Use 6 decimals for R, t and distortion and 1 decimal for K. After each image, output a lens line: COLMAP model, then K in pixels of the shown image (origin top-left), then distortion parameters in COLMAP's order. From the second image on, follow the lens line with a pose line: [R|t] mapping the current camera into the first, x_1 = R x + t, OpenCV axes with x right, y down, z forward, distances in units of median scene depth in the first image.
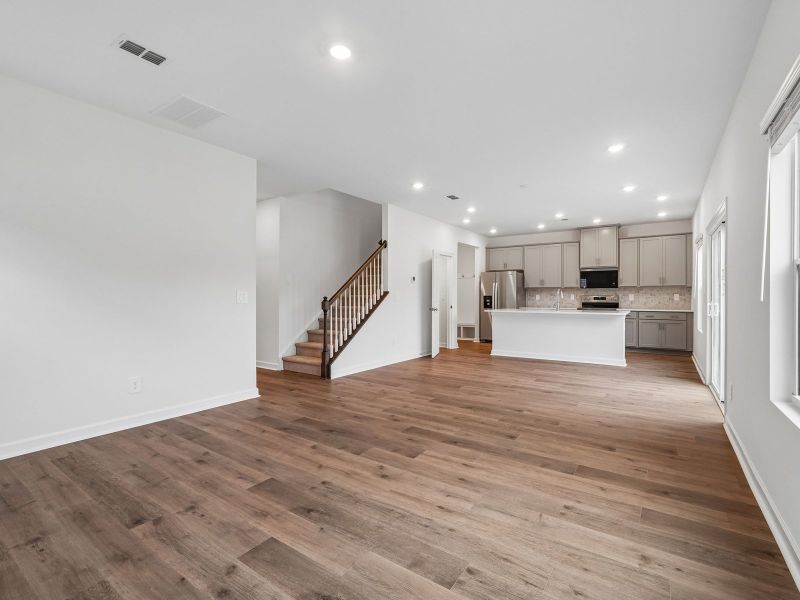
lens RADIAL K [[380.7, 0, 399.7], [0, 380.7, 298.1], [0, 0, 1]] dist [-0.007746, 0.002808]
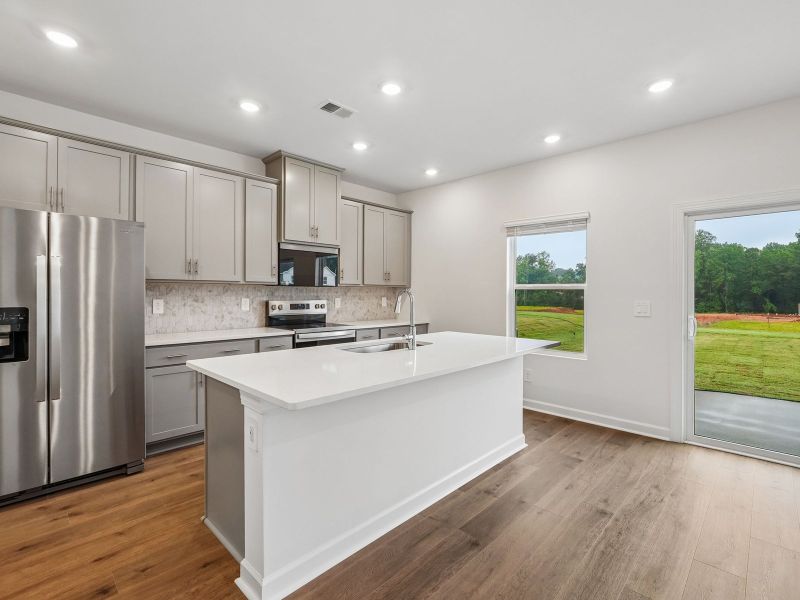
lens RADIAL K [[380.7, 0, 403.8], [0, 380.7, 299.4], [0, 0, 1]] dist [-0.007746, 0.002808]
pose [[0.145258, -0.014804, 0.989283, 0.142153], [0.000472, 0.999889, 0.014893, -0.048955], [-0.989394, -0.001696, 0.145249, 2.431455]]
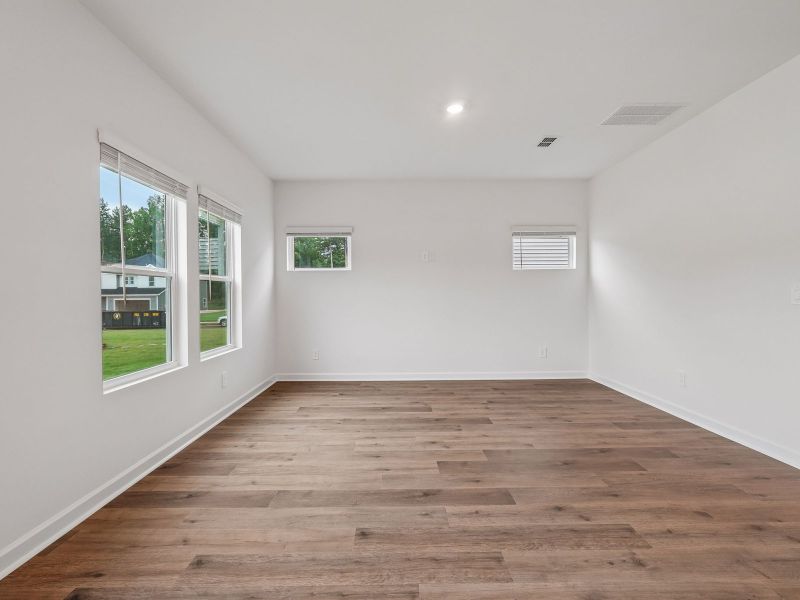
lens RADIAL K [[380.7, 0, 400.6], [0, 380.7, 295.7], [0, 0, 1]] dist [-0.007746, 0.002808]
pose [[-0.814658, 0.003729, -0.579929, 0.661324], [0.003656, 0.999992, 0.001294, -0.004744], [0.579929, -0.001066, -0.814666, 1.701374]]
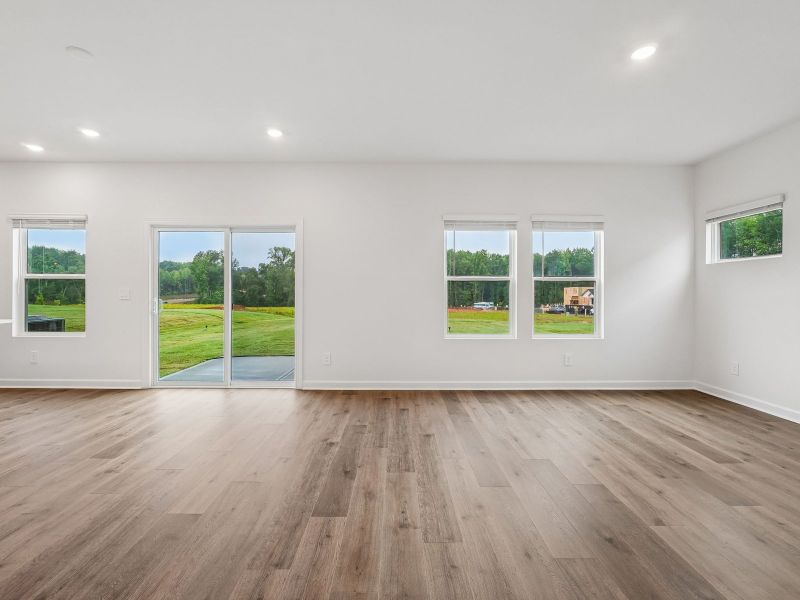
lens RADIAL K [[380.7, 0, 399.4], [0, 380.7, 296.5], [0, 0, 1]] dist [-0.007746, 0.002808]
pose [[-0.578035, -0.008793, 0.815965, -0.524561], [-0.000476, 0.999945, 0.010438, -0.006972], [-0.816012, 0.005645, -0.578007, 1.833312]]
